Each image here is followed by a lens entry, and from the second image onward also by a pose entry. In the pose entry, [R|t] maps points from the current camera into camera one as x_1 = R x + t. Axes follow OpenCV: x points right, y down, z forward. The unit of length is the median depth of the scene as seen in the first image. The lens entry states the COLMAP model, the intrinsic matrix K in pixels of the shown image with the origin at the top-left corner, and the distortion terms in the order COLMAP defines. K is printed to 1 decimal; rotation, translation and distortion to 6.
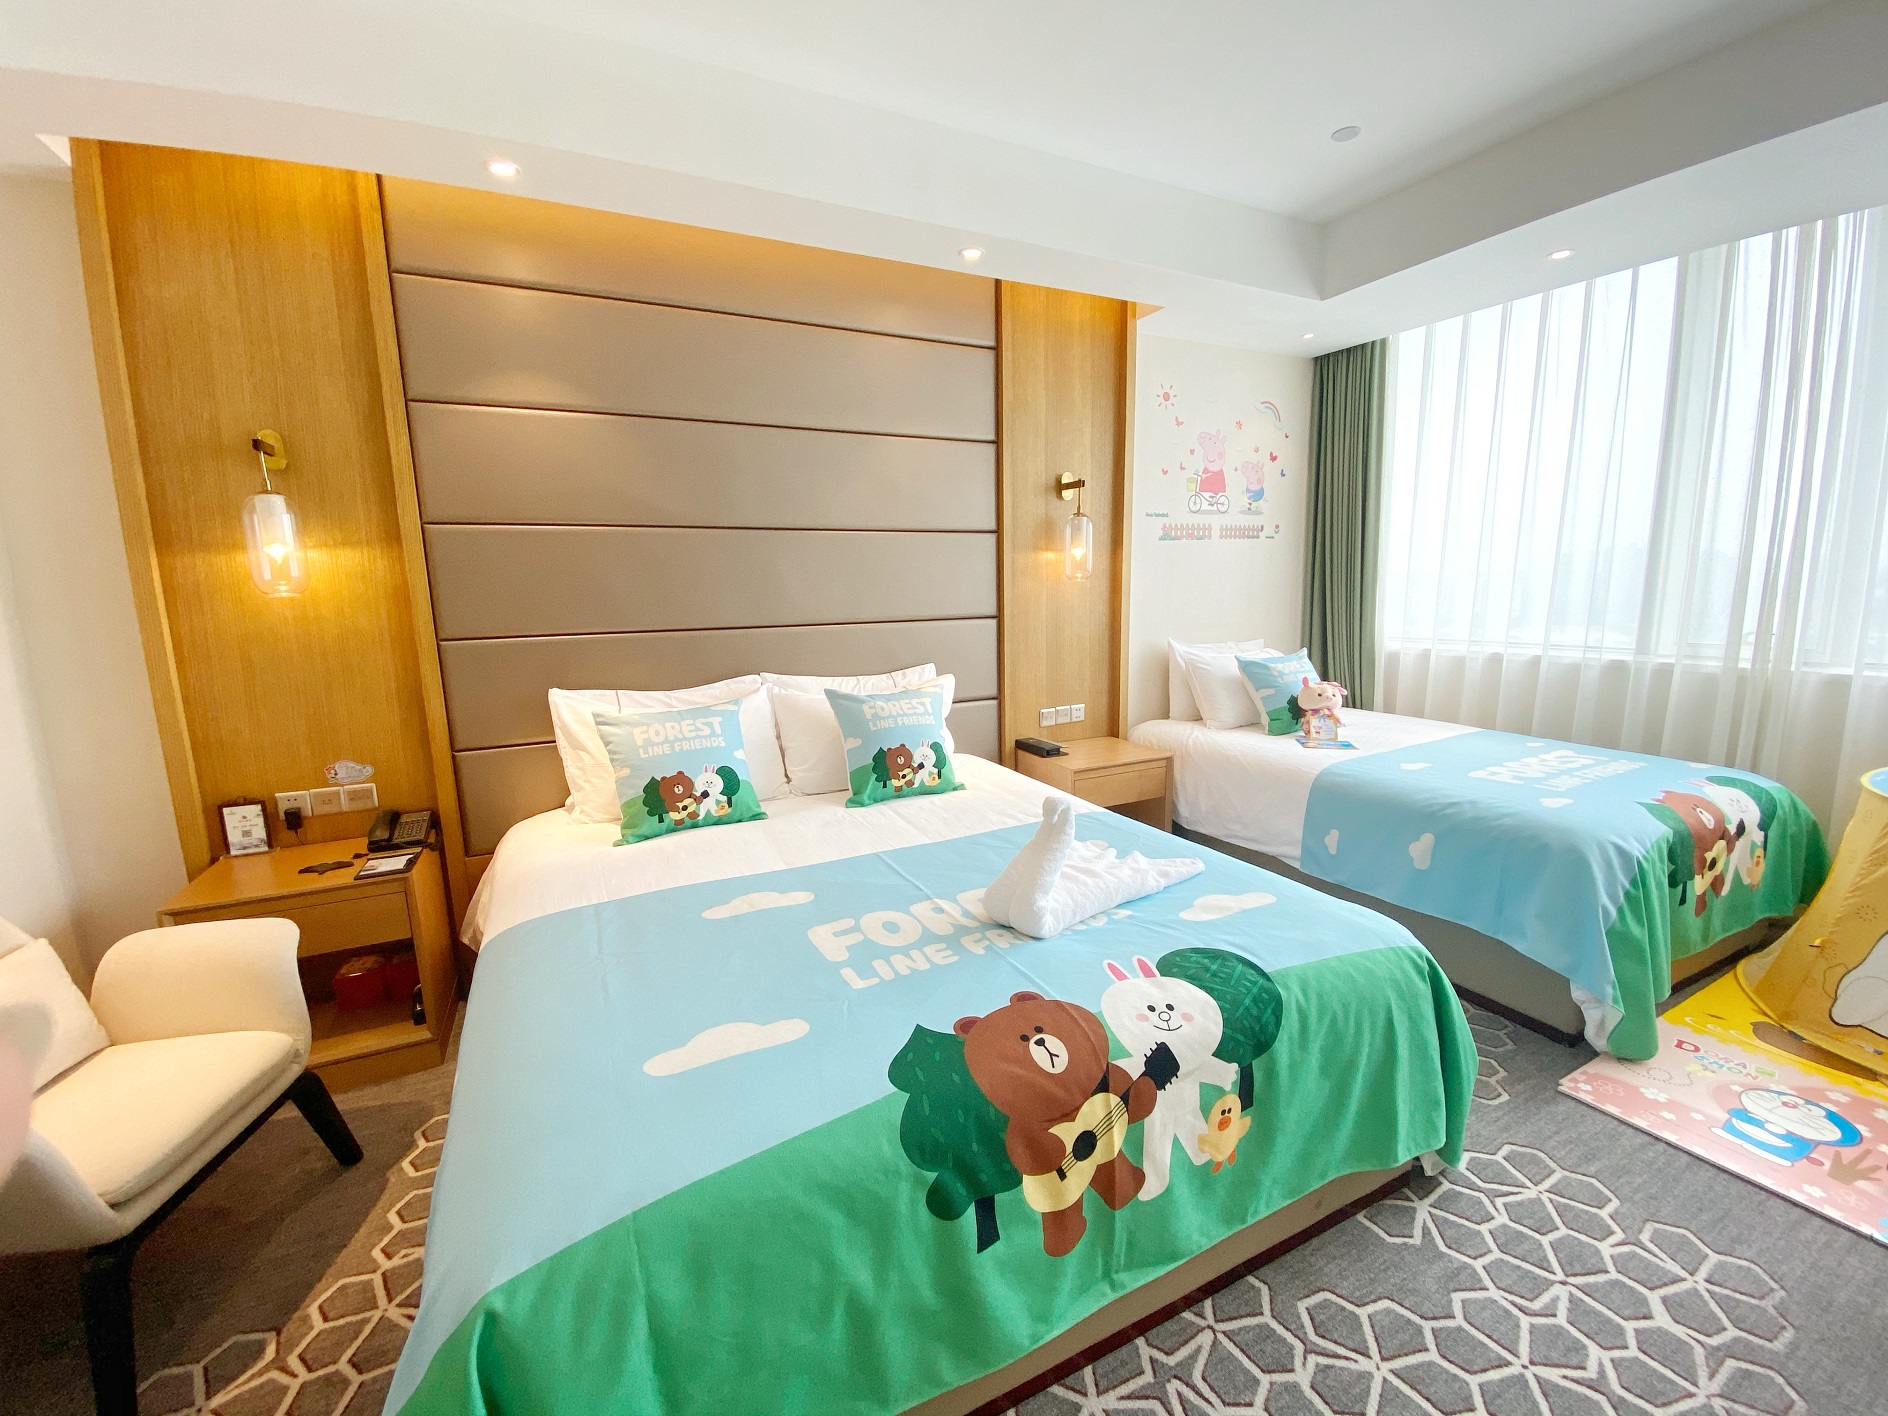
lens RADIAL K [[757.0, 0, 941.5], [0, 757.0, 713.6], [0, 0, 1]] dist [0.029685, -0.024023]
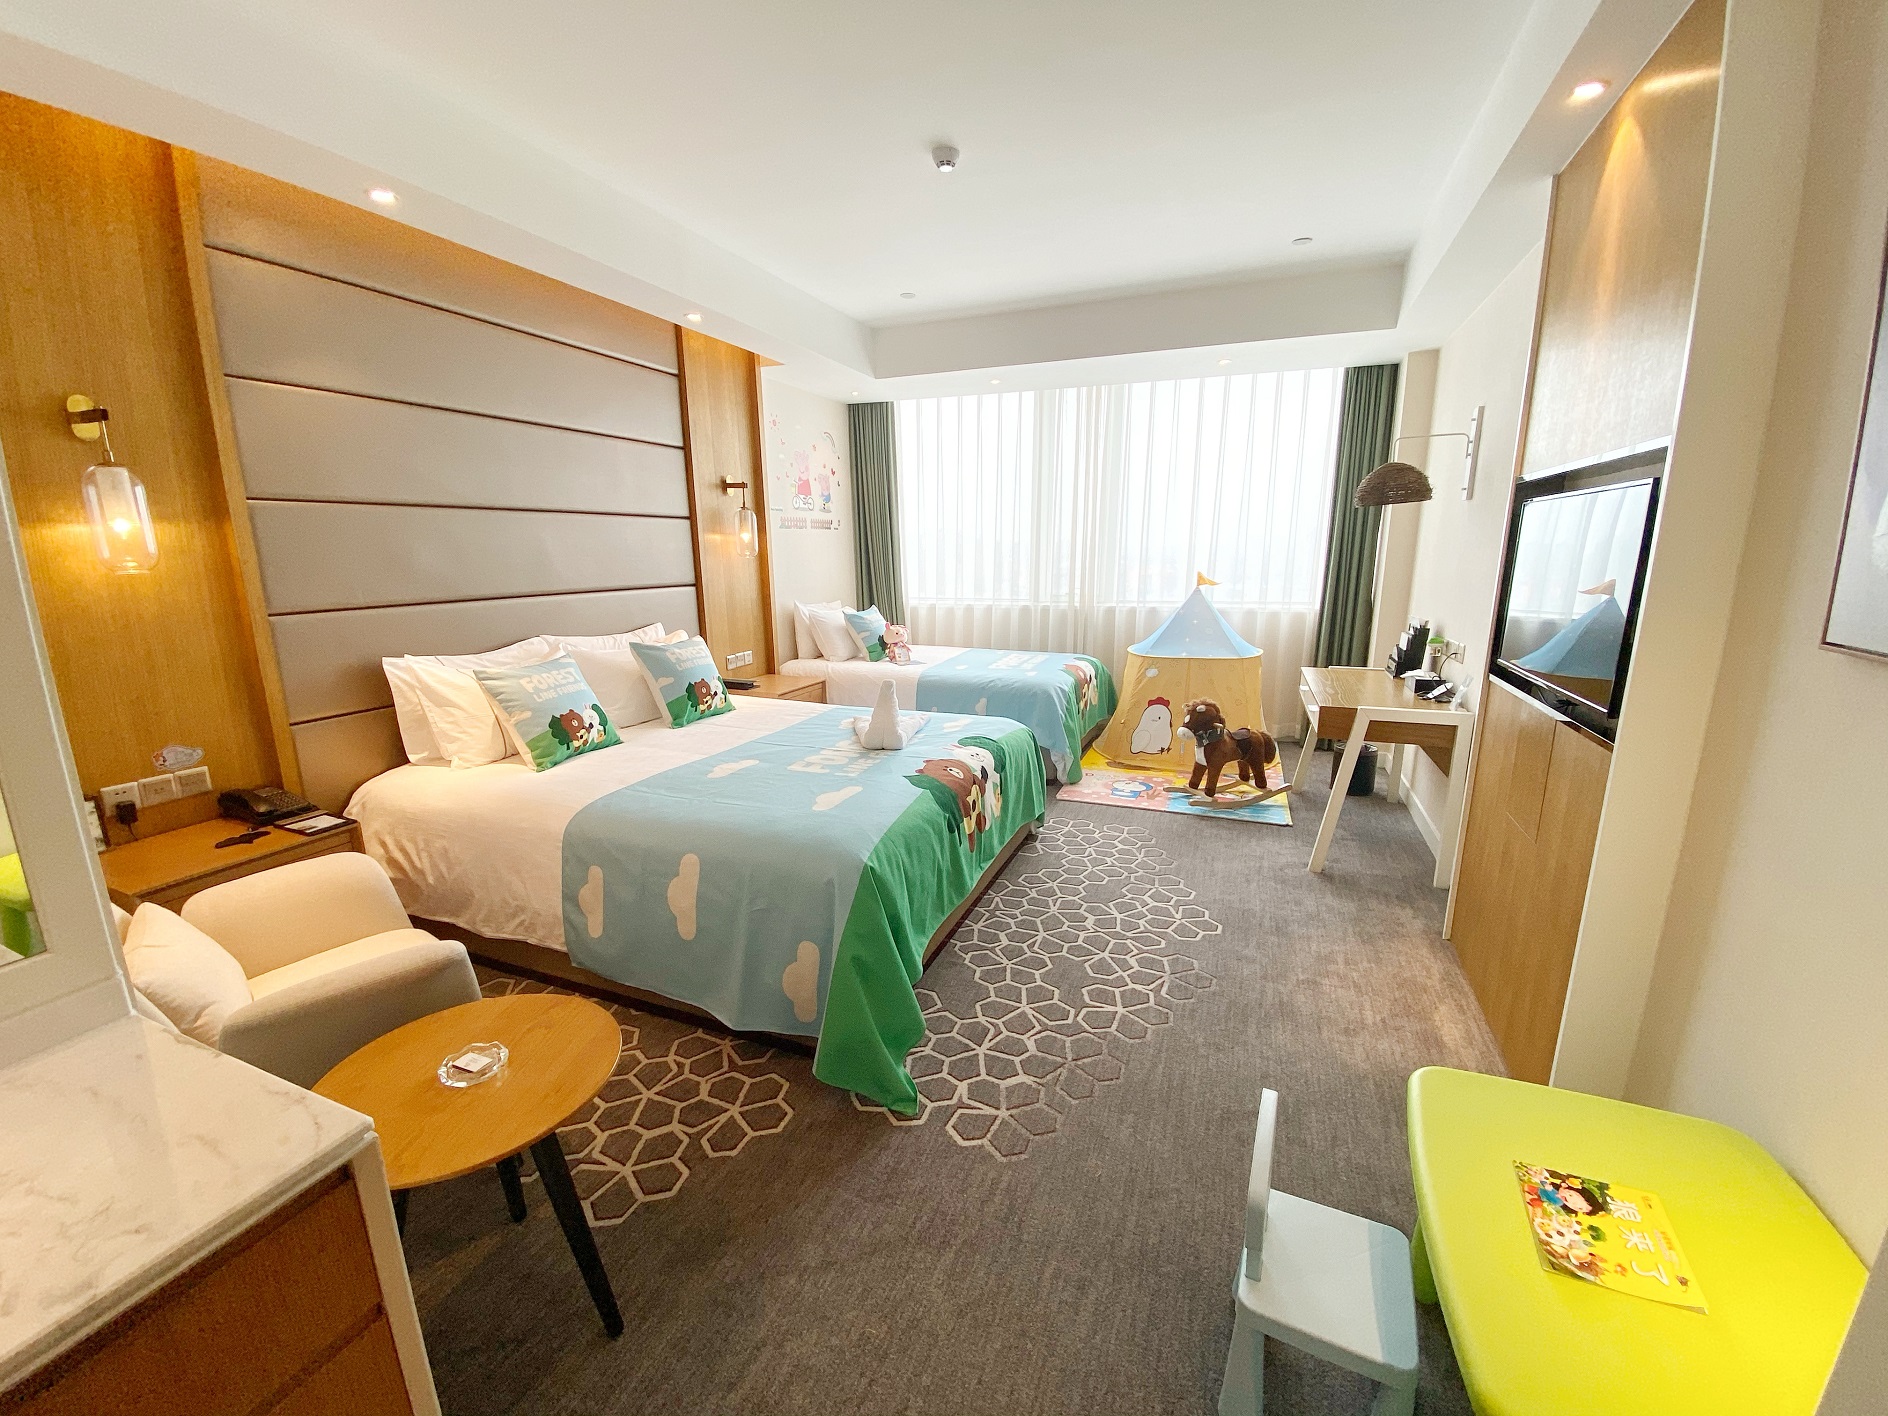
lens RADIAL K [[757.0, 0, 941.5], [0, 757.0, 713.6], [0, 0, 1]] dist [0.029685, -0.024023]
pose [[0.747800, -0.124477, 0.652151, -0.692593], [0.100738, 0.992167, 0.073863, 0.049441], [-0.656237, 0.010462, 0.754483, -0.353953]]
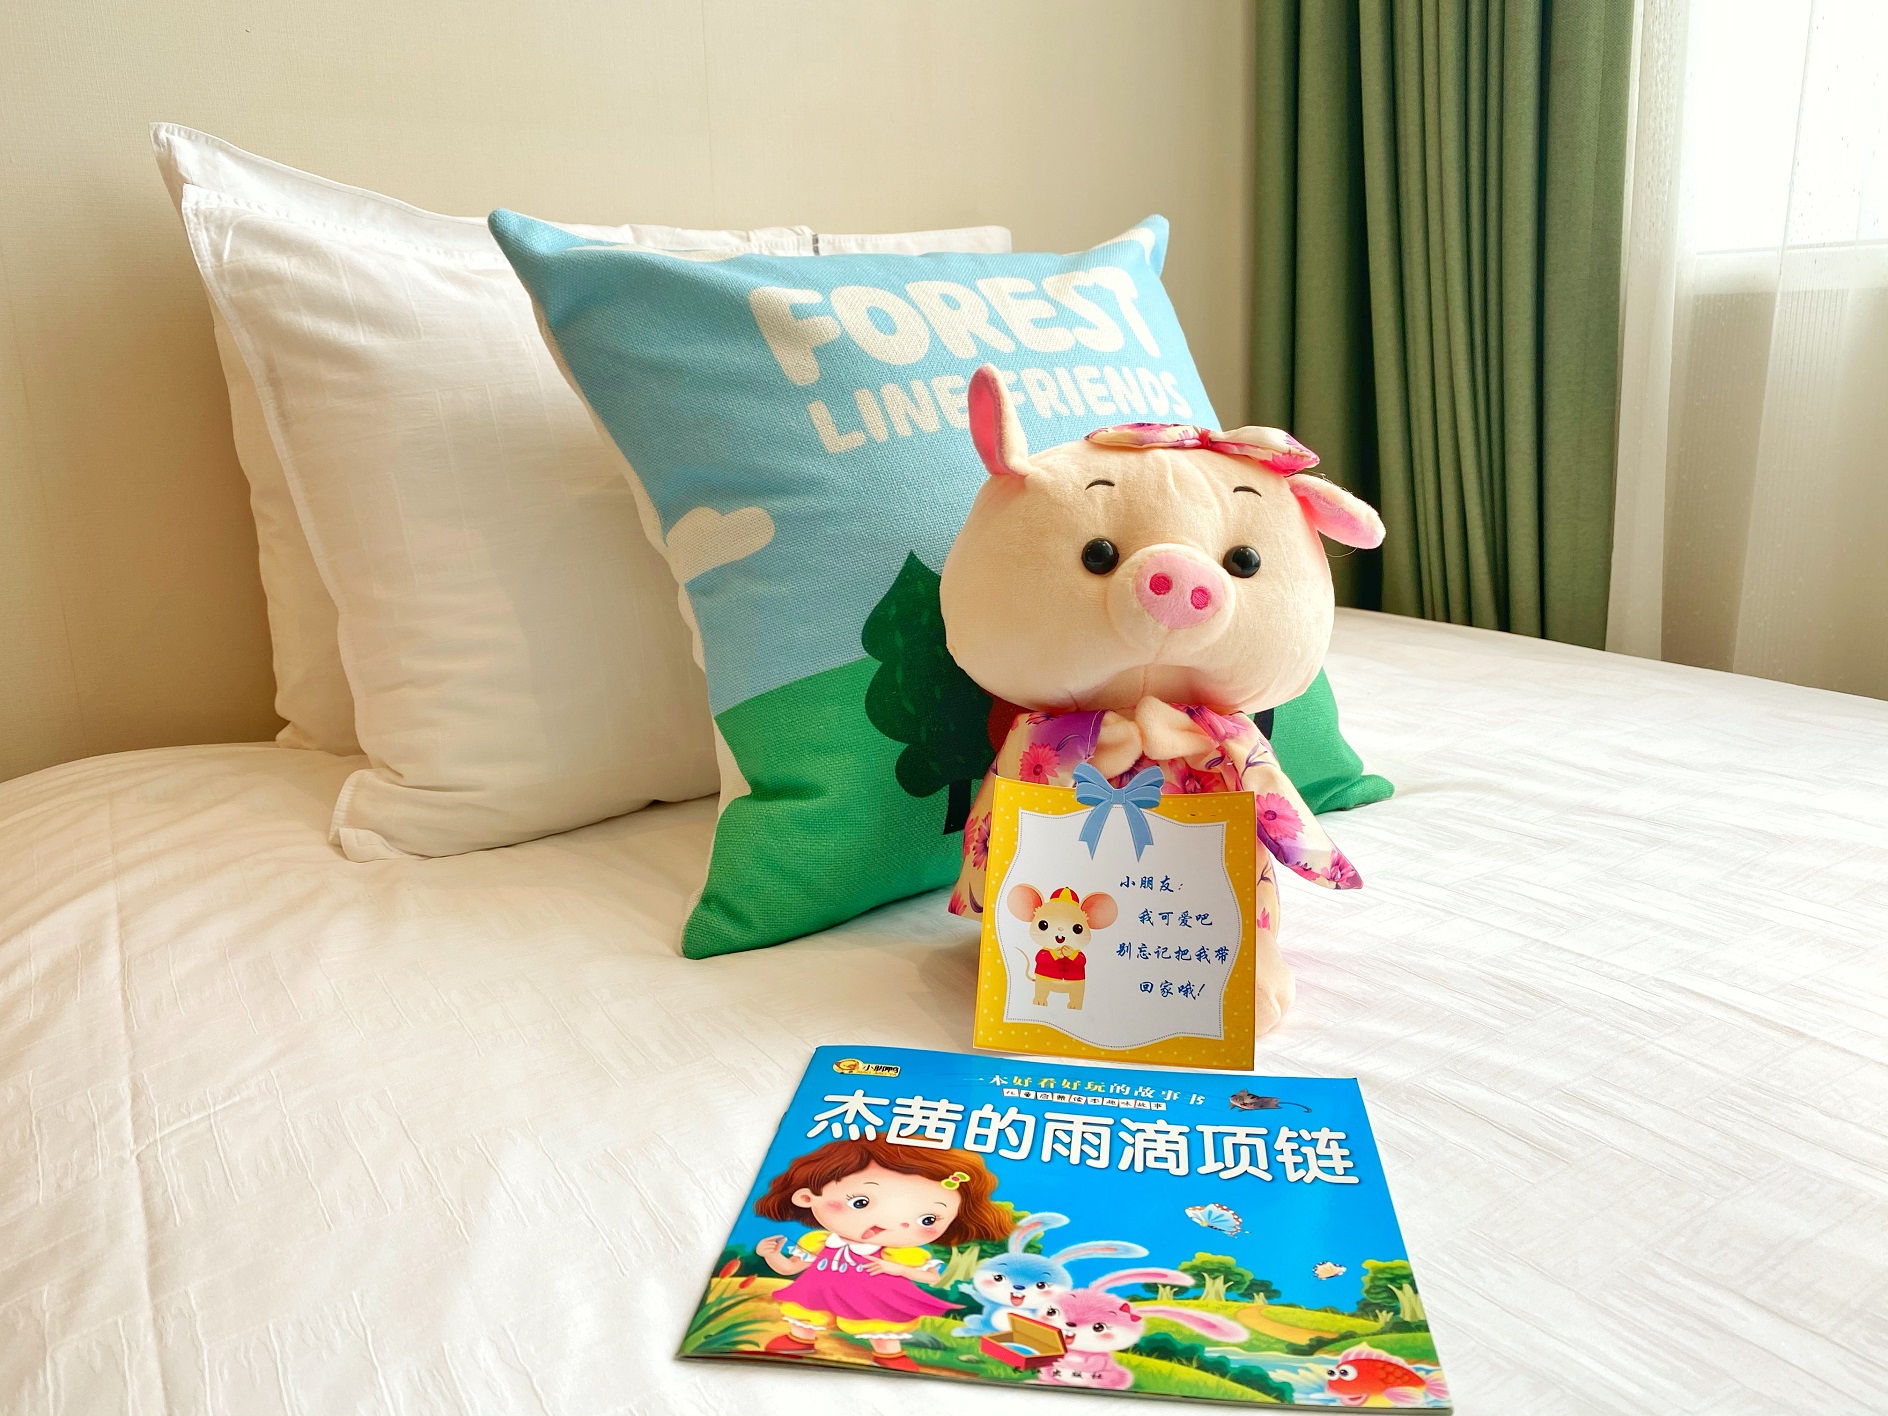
lens RADIAL K [[1440.1, 0, 879.1], [0, 1440.1, 709.9], [0, 0, 1]] dist [0.045107, -0.069789]
pose [[0.997240, -0.020002, 0.071494, 0.660951], [0.013592, 0.995934, 0.089049, -0.032095], [-0.072985, -0.087832, 0.993458, 1.191452]]
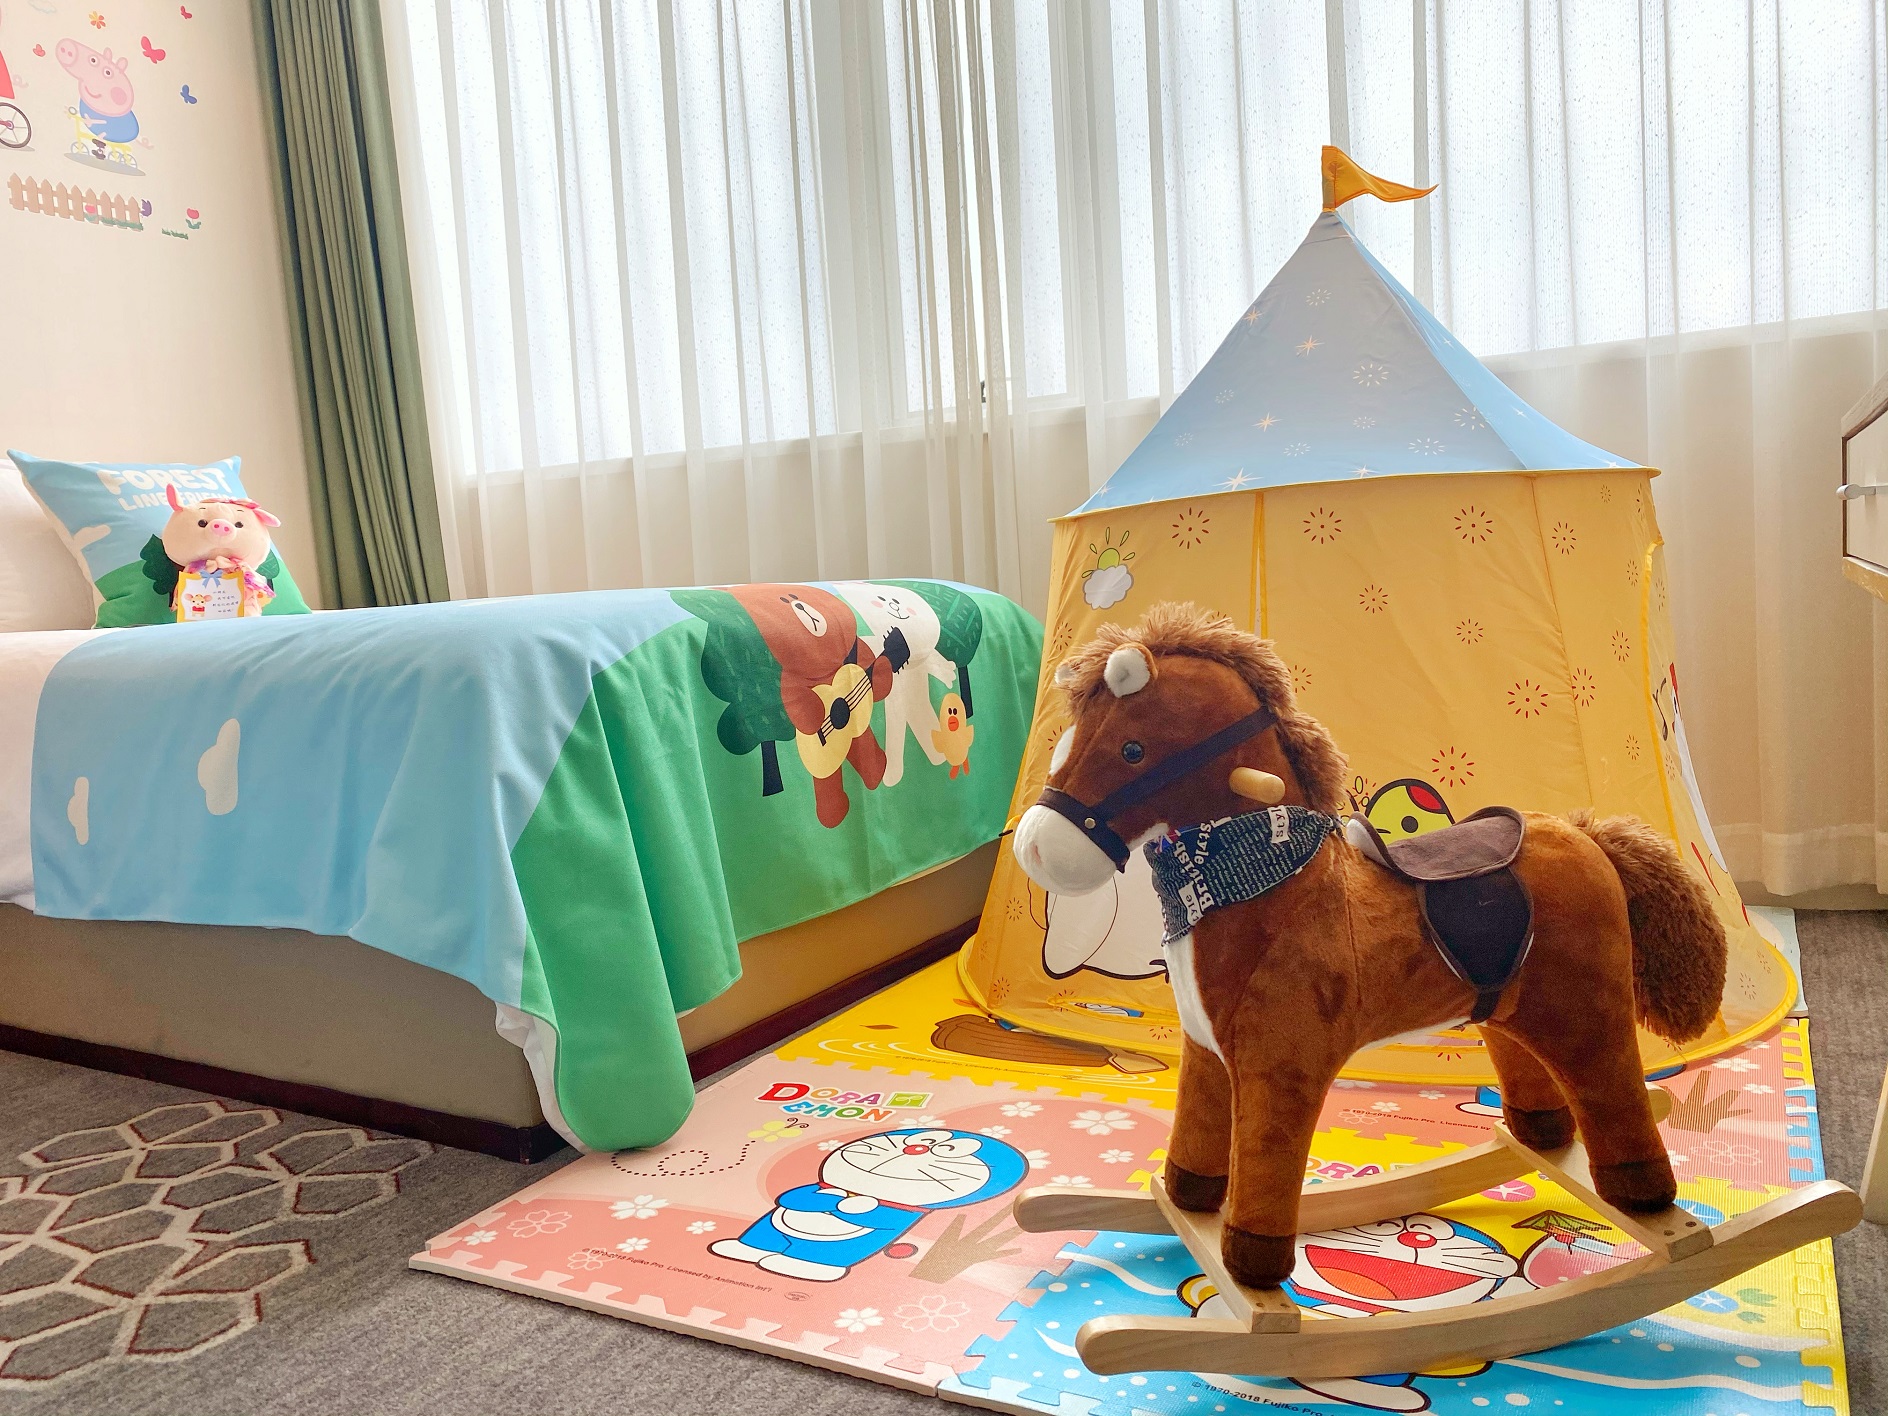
lens RADIAL K [[1478.7, 0, 921.9], [0, 1478.7, 645.2], [0, 0, 1]] dist [0.048141, -0.079584]
pose [[0.832342, -0.060127, 0.550992, 0.539089], [0.137120, 0.985535, -0.099591, 0.255446], [-0.537034, 0.158446, 0.828547, 0.183295]]
